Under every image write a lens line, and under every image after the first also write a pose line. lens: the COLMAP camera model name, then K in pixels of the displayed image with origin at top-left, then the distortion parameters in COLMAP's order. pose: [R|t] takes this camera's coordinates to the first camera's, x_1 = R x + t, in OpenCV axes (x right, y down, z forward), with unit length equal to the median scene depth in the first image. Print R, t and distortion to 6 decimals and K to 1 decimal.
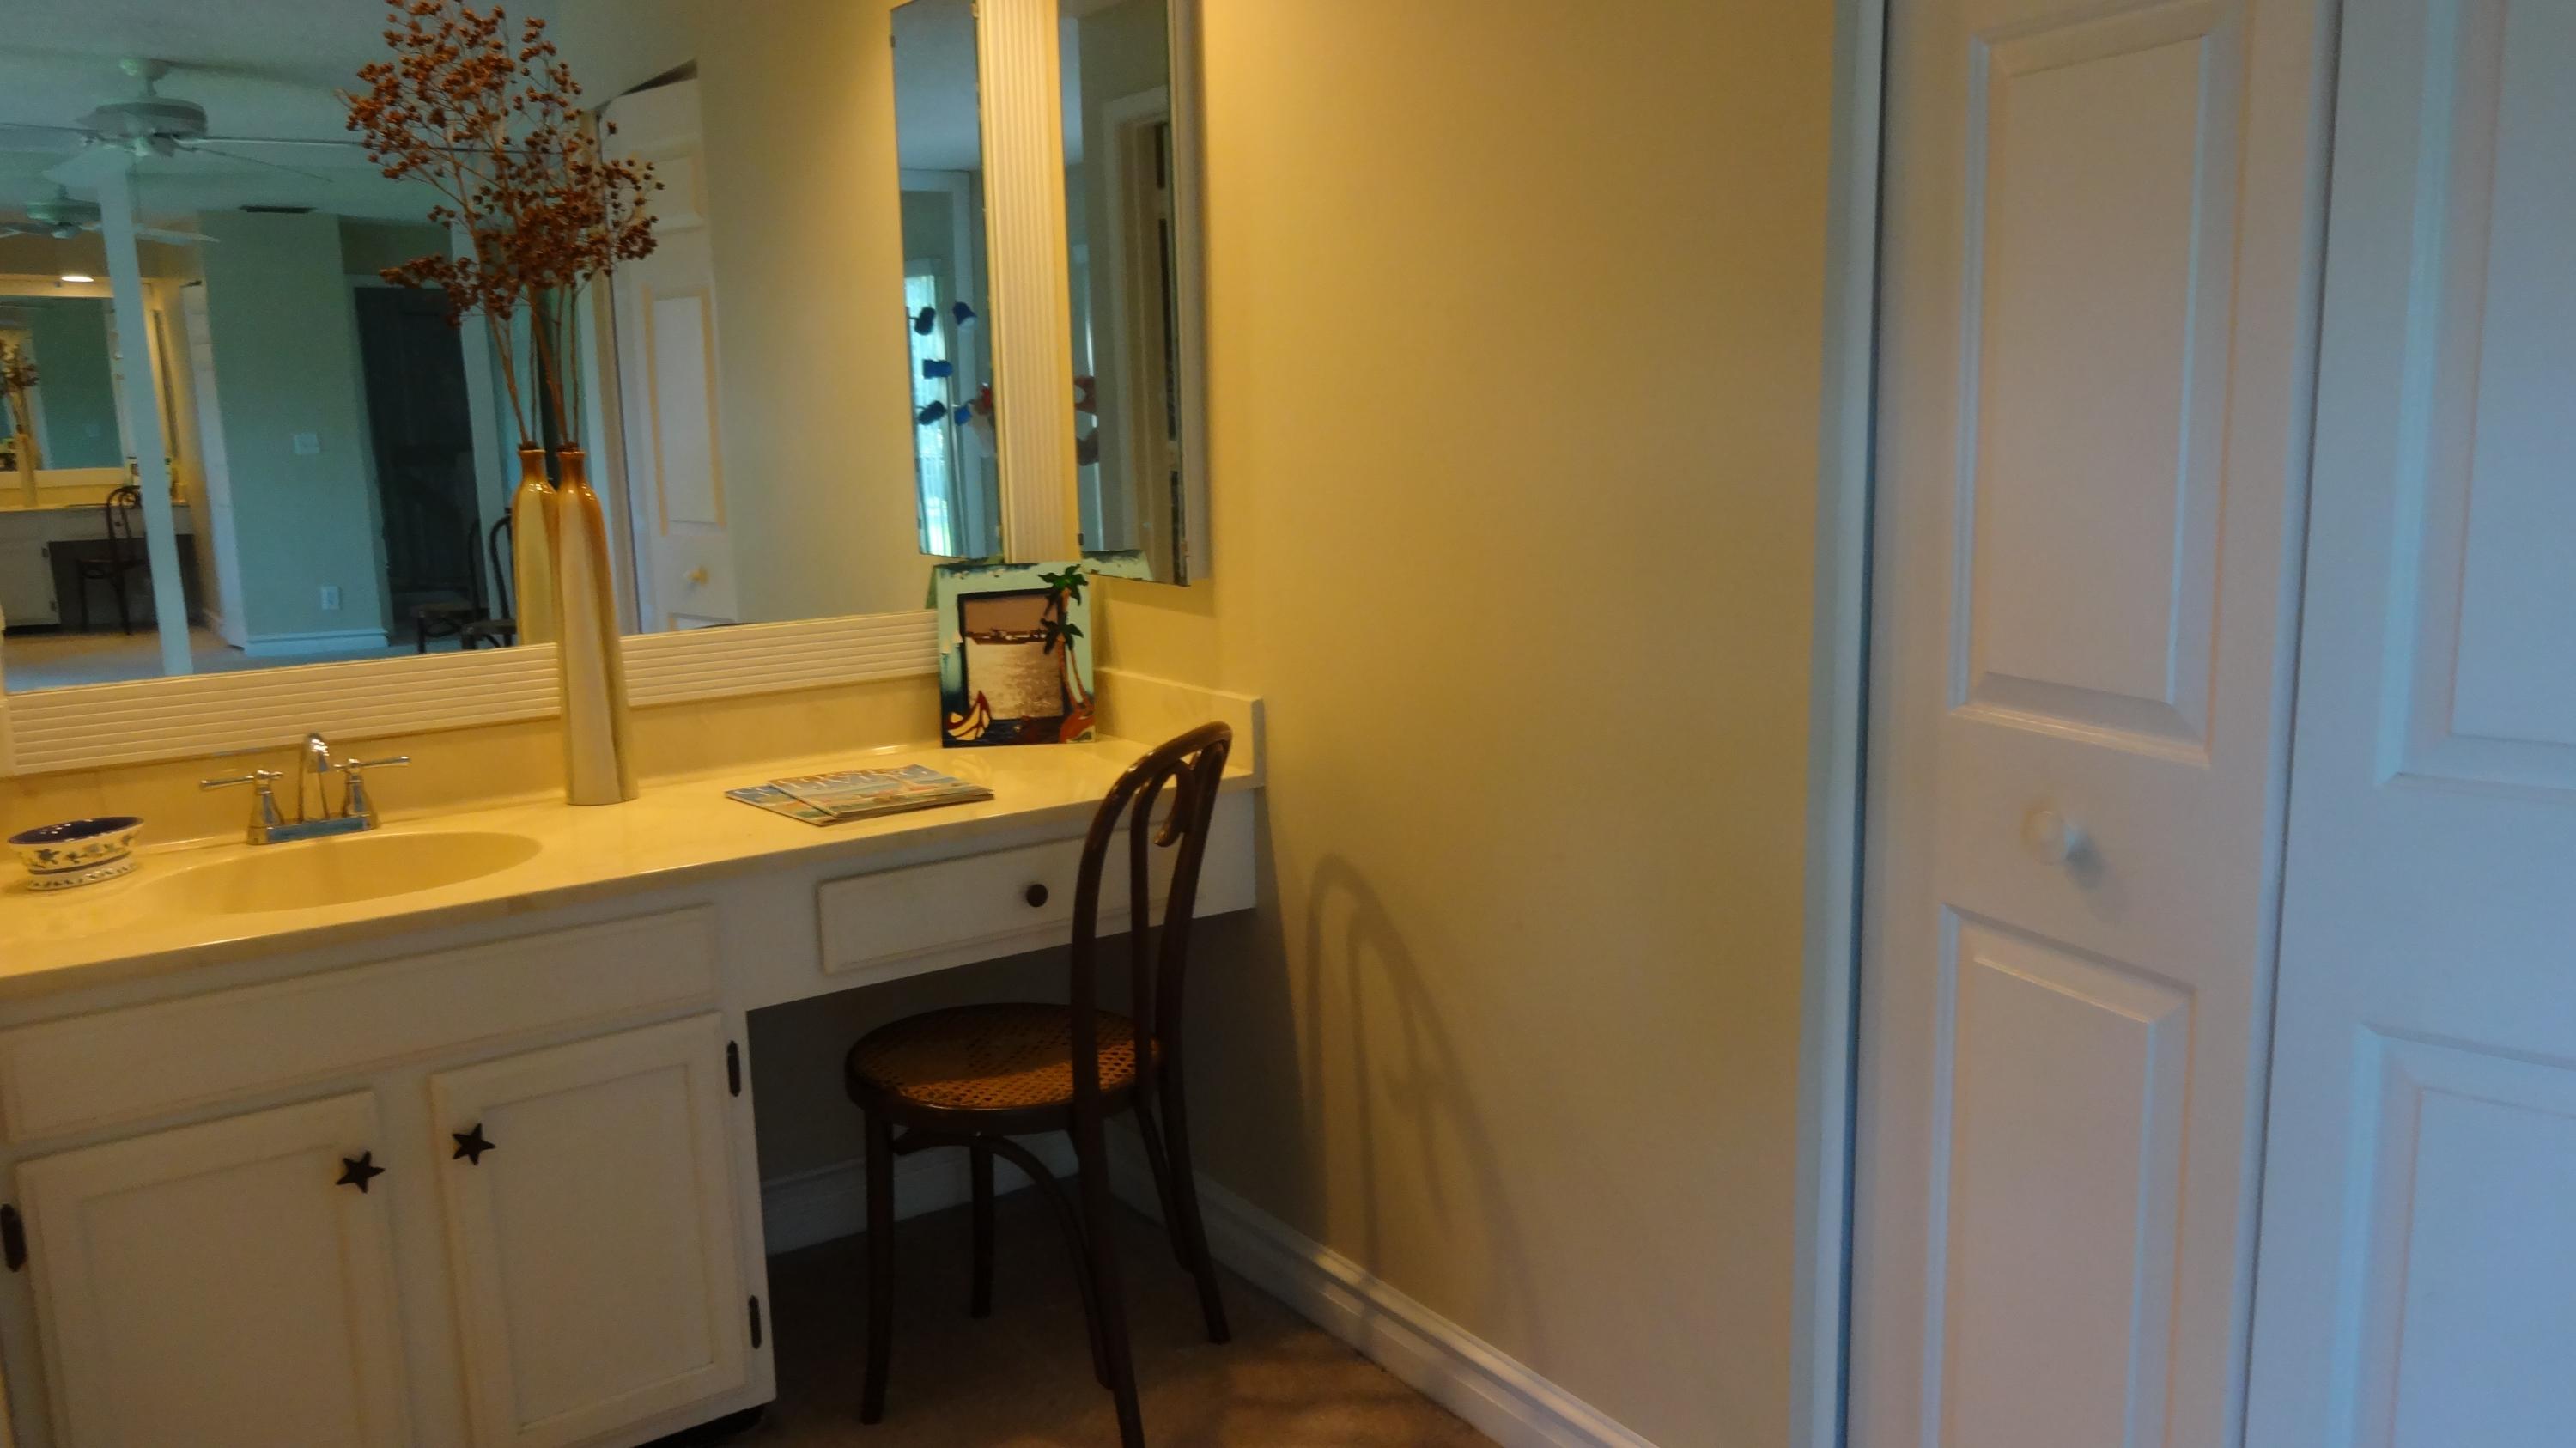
lens RADIAL K [[1899.5, 0, 1283.8], [0, 1899.5, 722.0], [0, 0, 1]] dist [-0.005520, -0.006105]
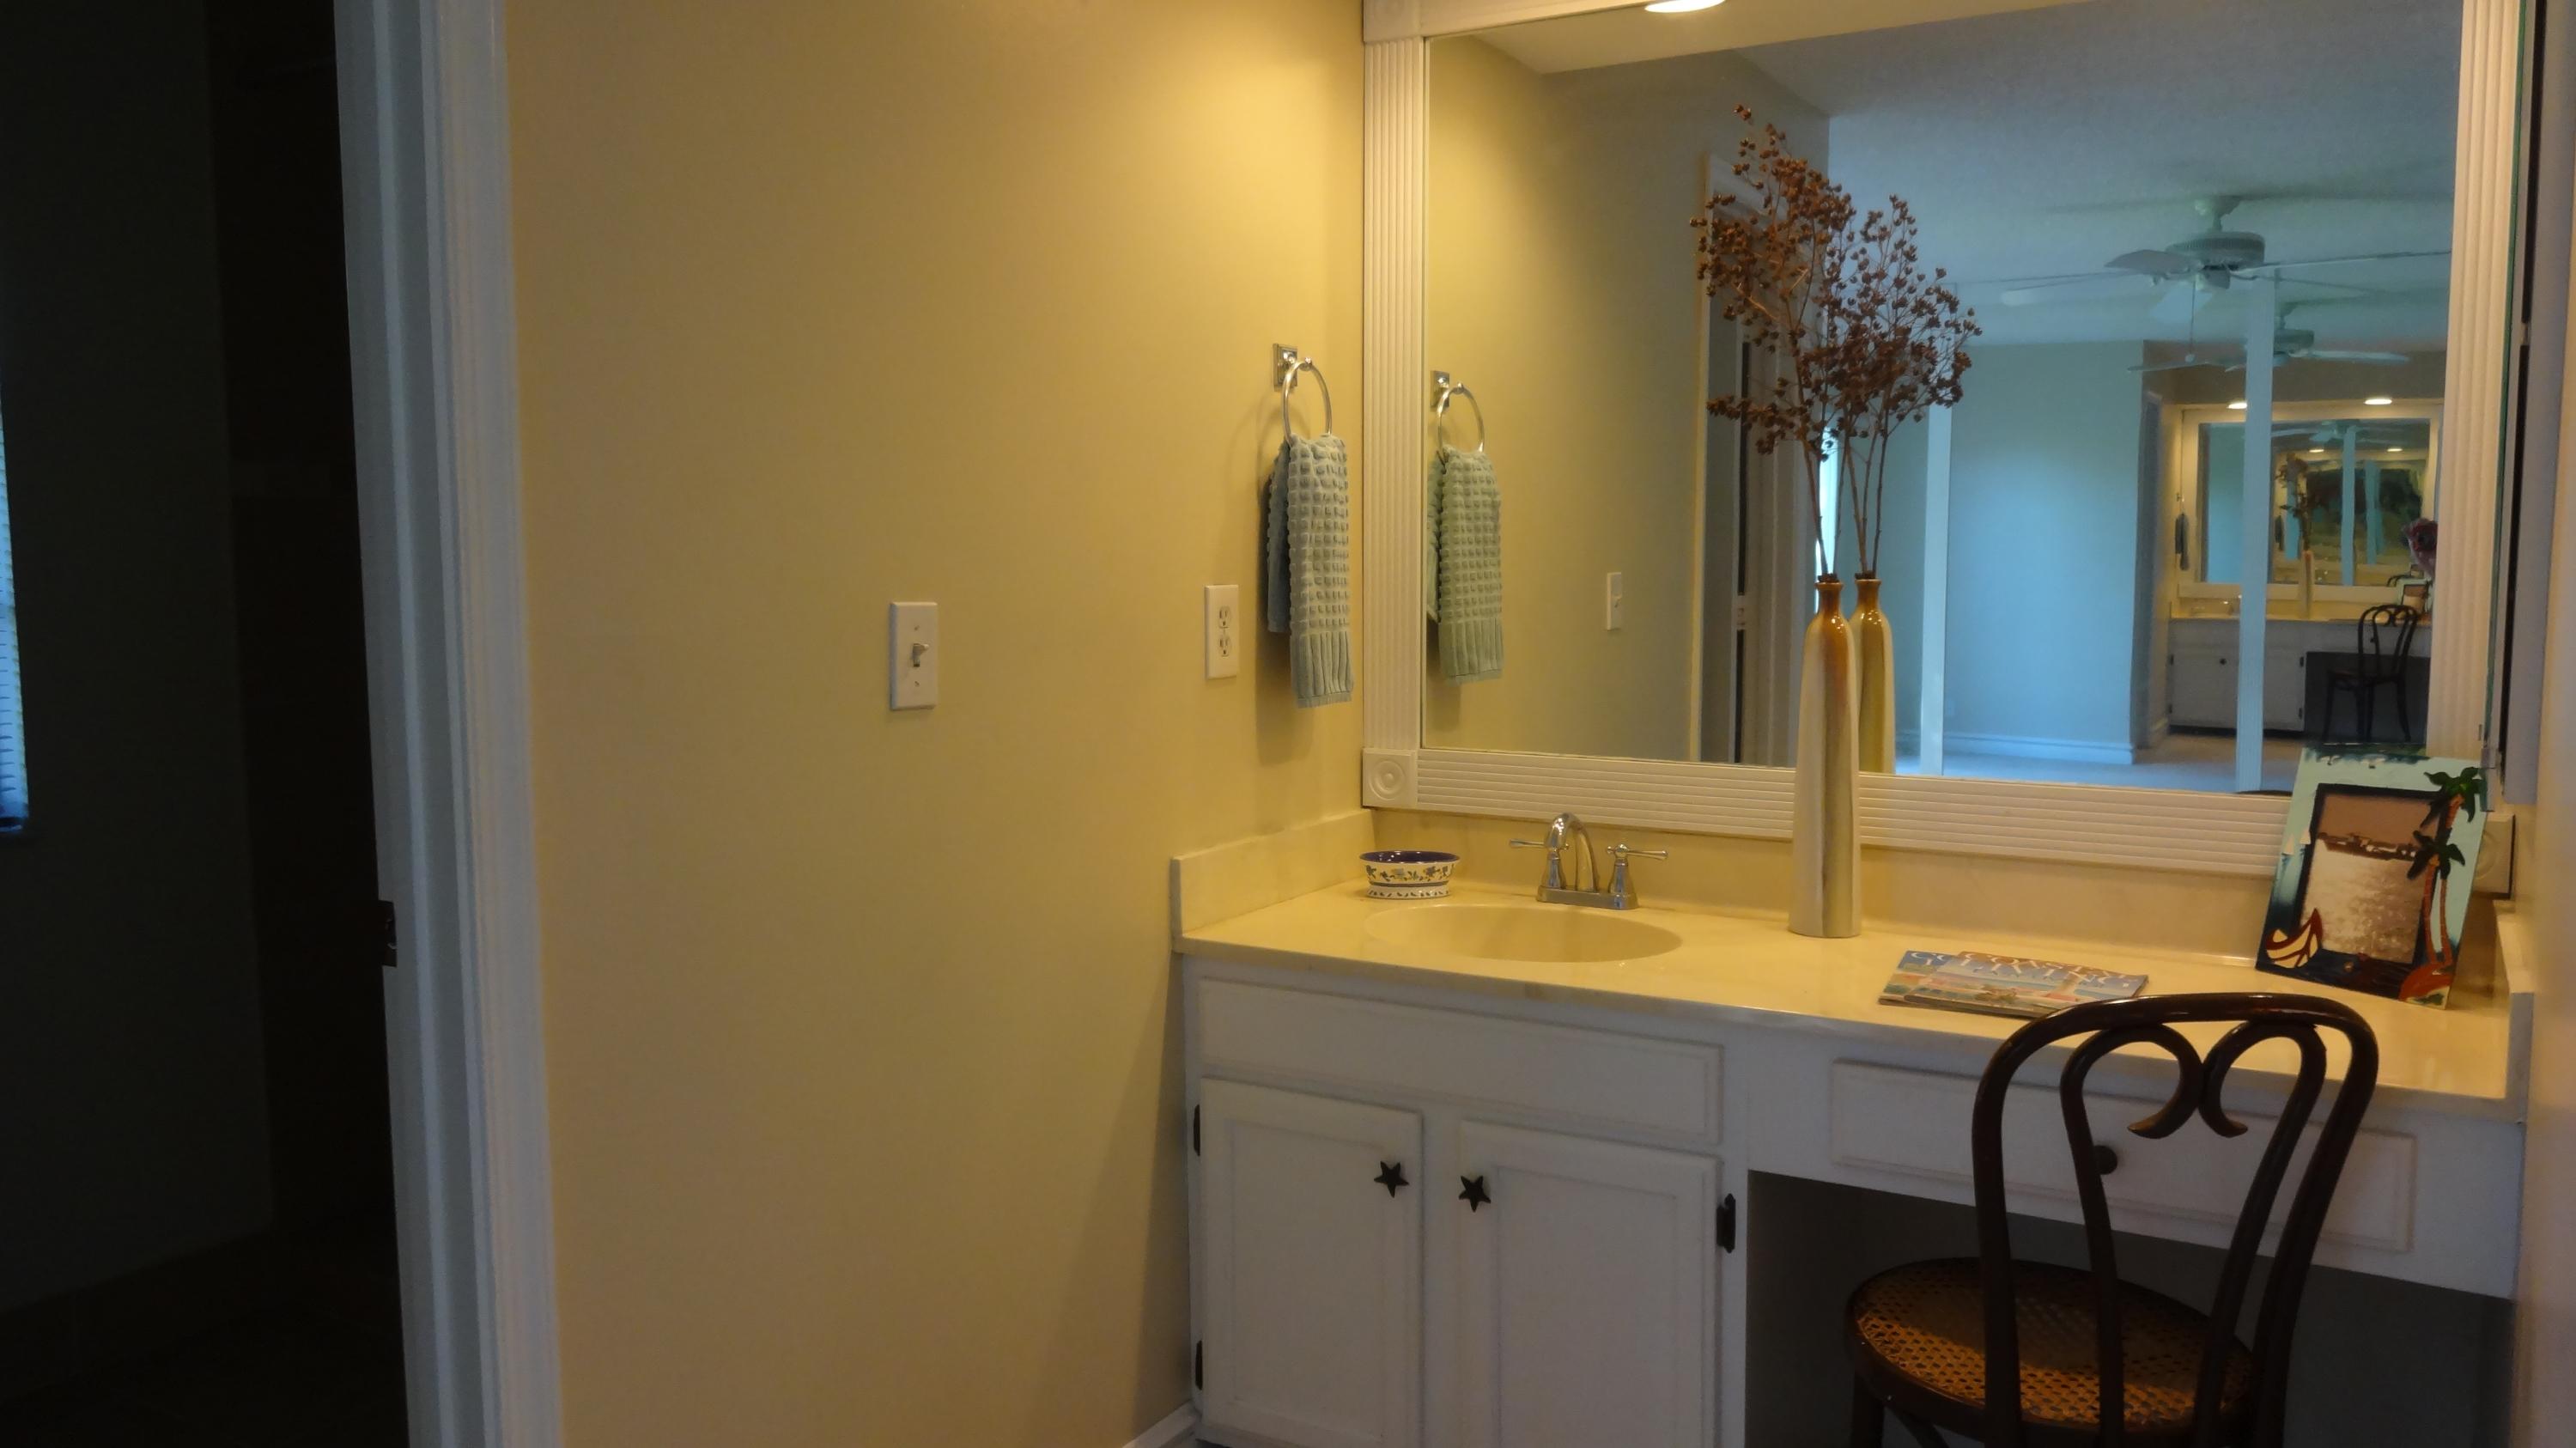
lens RADIAL K [[1899.5, 0, 1283.8], [0, 1899.5, 722.0], [0, 0, 1]] dist [-0.005520, -0.006105]
pose [[0.412234, 0.109591, -0.904463, 0.358705], [-0.164044, 0.985443, 0.044635, -0.057087], [0.896188, 0.129972, 0.424211, 0.281694]]
